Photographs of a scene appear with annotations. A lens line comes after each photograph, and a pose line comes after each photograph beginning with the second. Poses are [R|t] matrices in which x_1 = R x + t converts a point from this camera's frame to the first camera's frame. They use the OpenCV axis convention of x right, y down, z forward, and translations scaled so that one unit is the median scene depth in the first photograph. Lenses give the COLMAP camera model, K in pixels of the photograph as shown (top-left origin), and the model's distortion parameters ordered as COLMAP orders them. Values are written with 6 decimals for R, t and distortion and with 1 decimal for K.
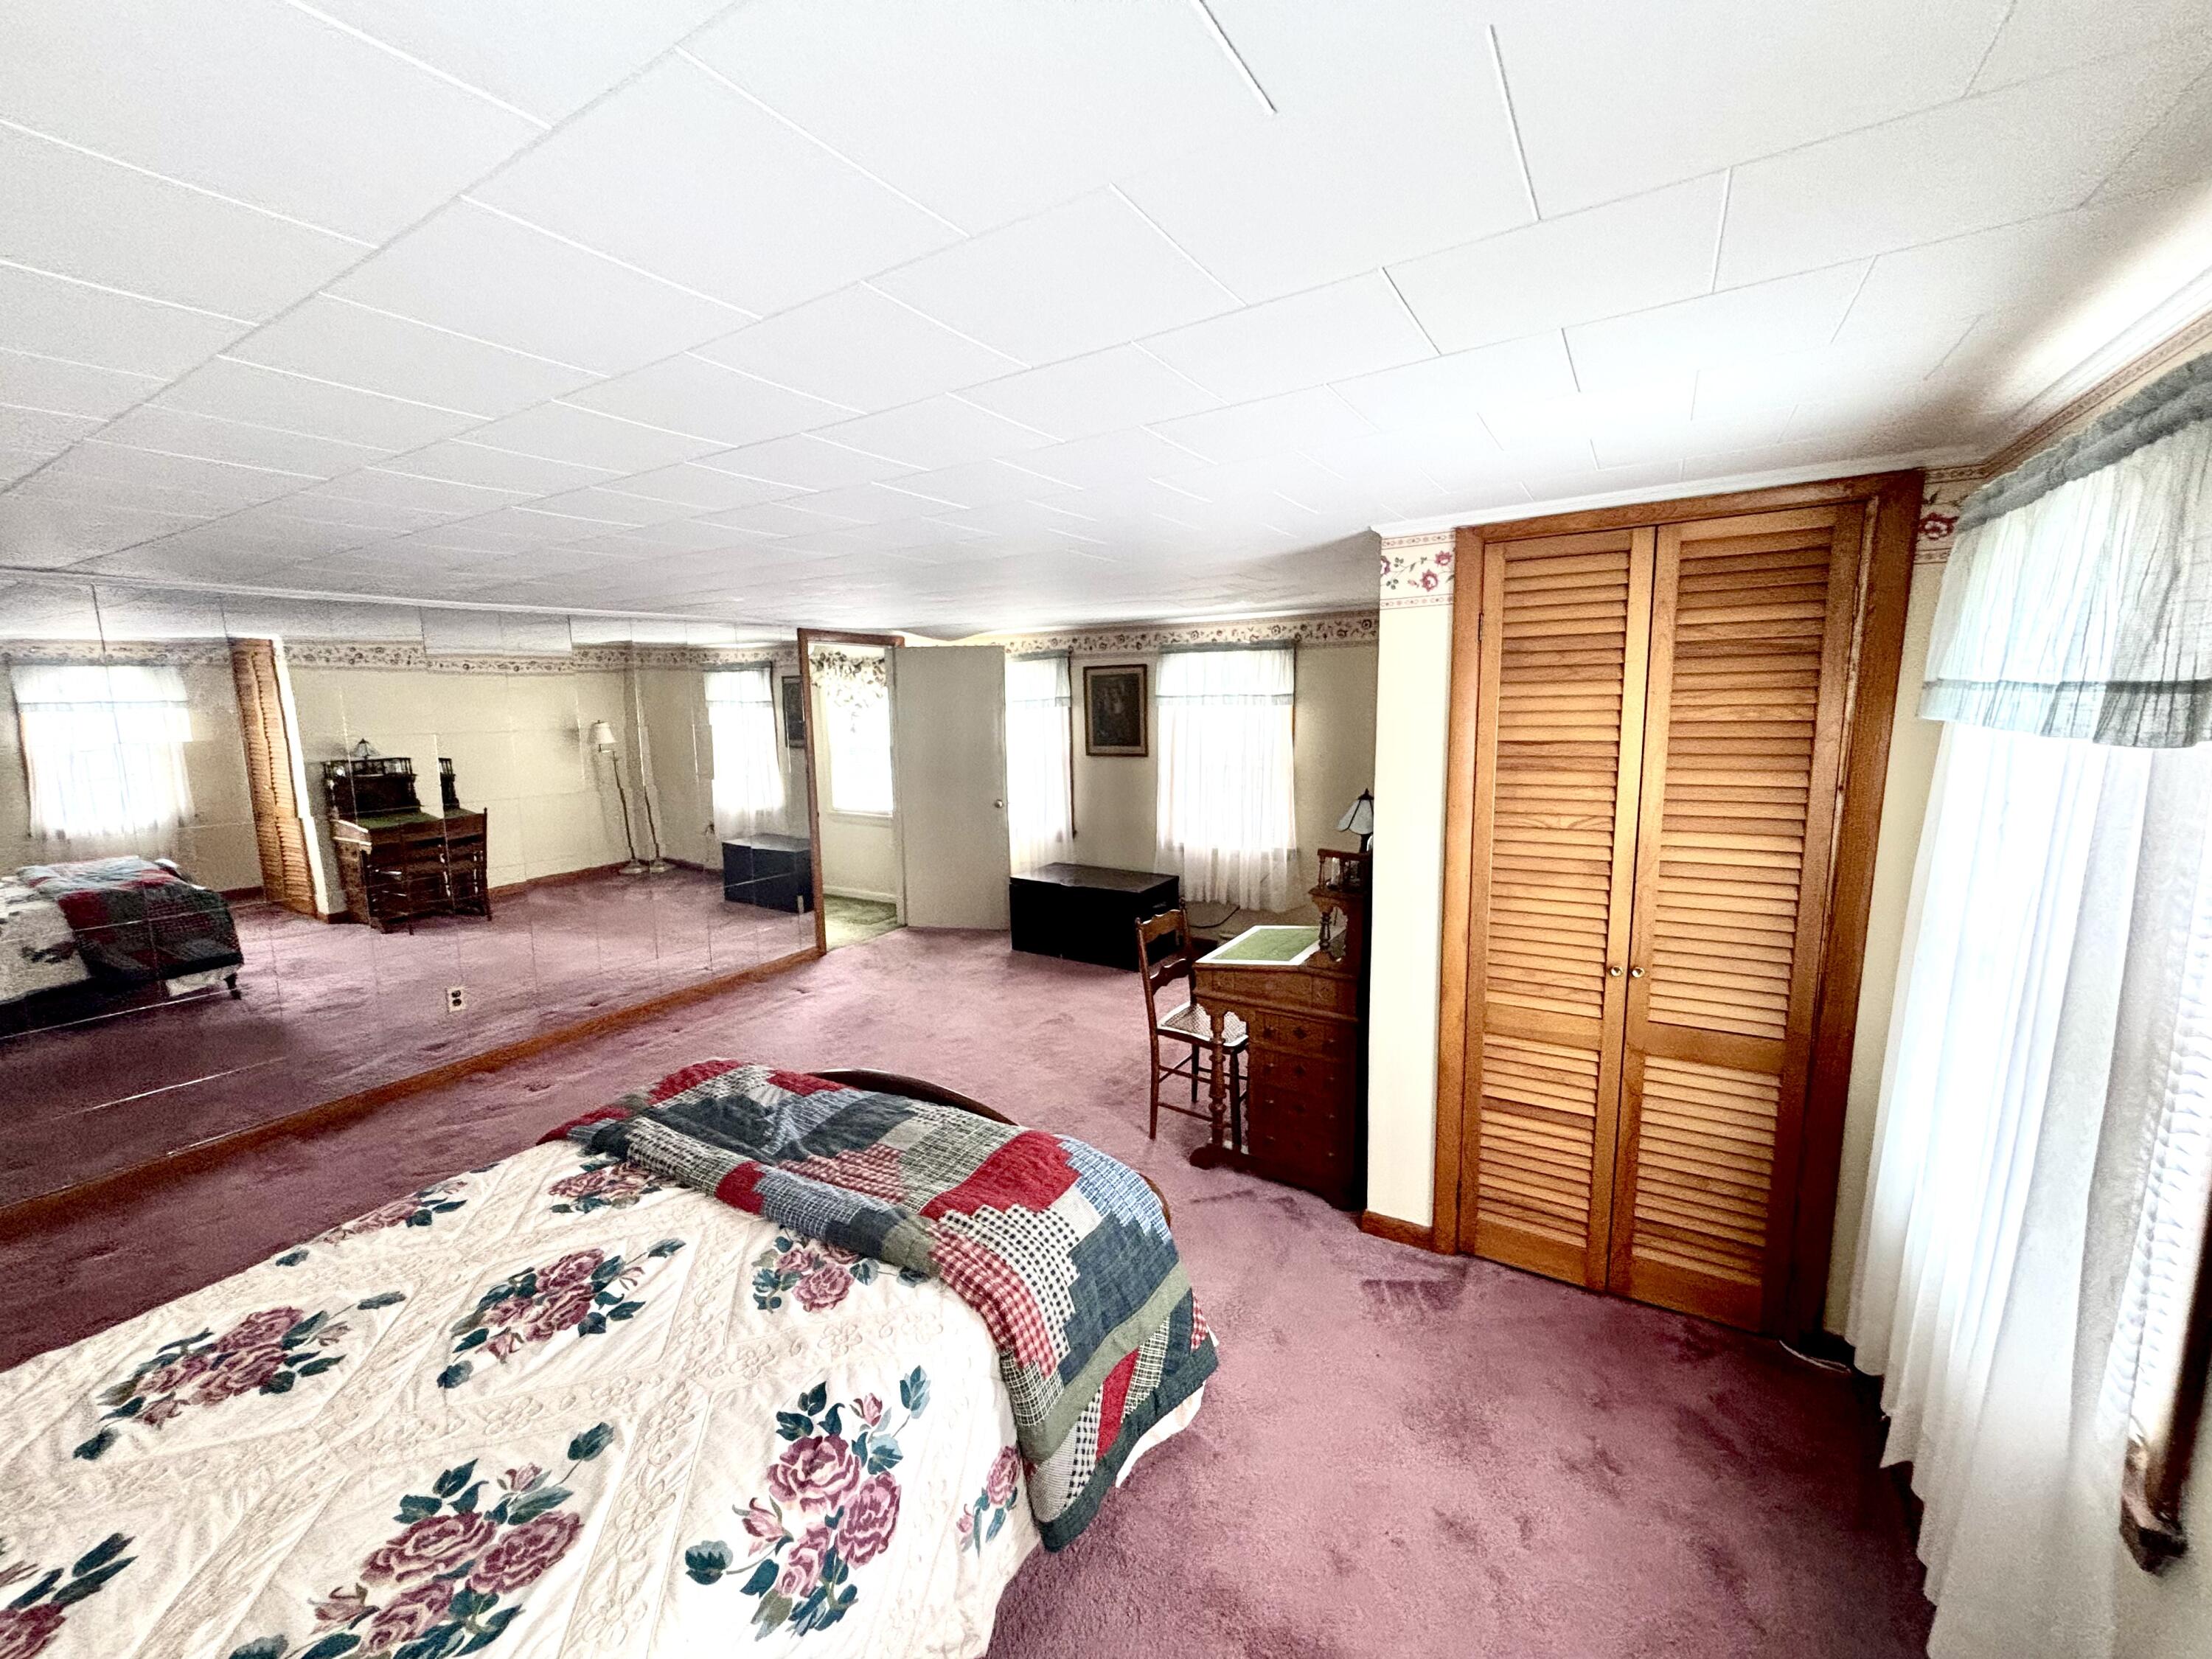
lens RADIAL K [[889.6, 0, 1106.0], [0, 889.6, 829.5], [0, 0, 1]] dist [0.001302, 0.000663]
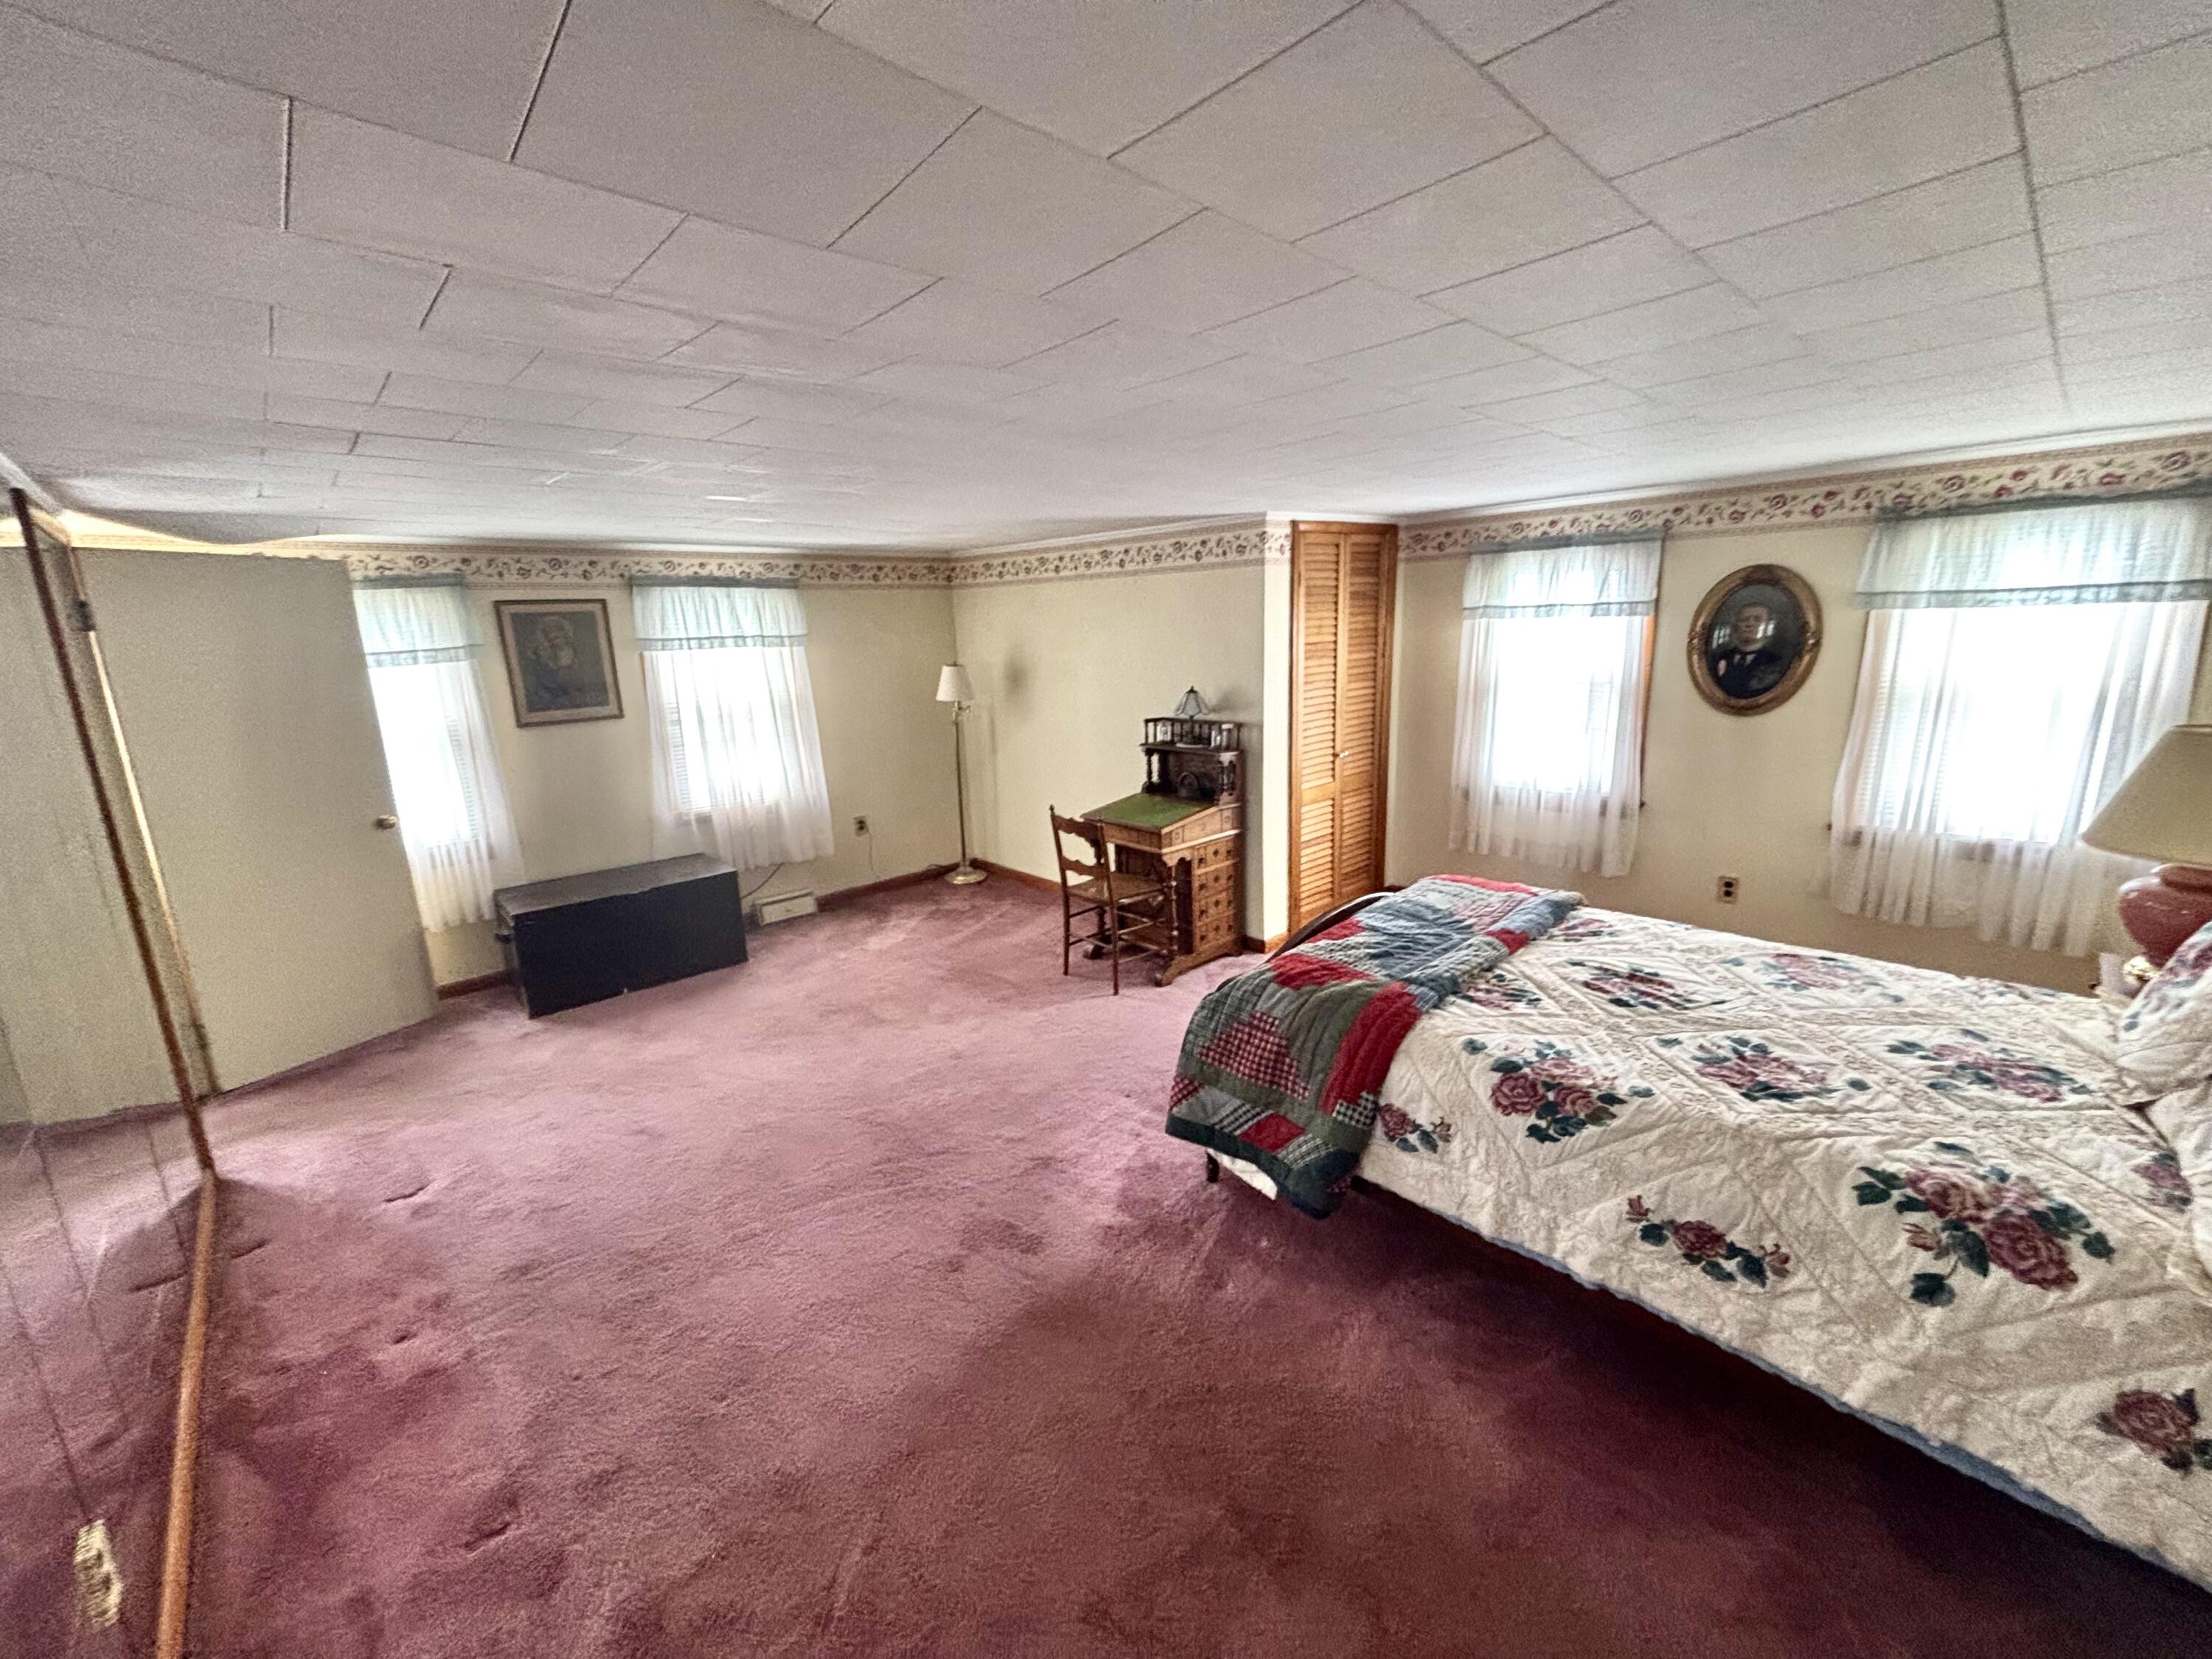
lens RADIAL K [[885.6, 0, 1106.0], [0, 885.6, 829.5], [0, 0, 1]] dist [0.033444, -0.015633]
pose [[0.264174, -0.211166, 0.941074, -0.644064], [0.176742, 0.969814, 0.168000, -0.046223], [-0.948143, 0.121946, 0.293522, 0.392137]]
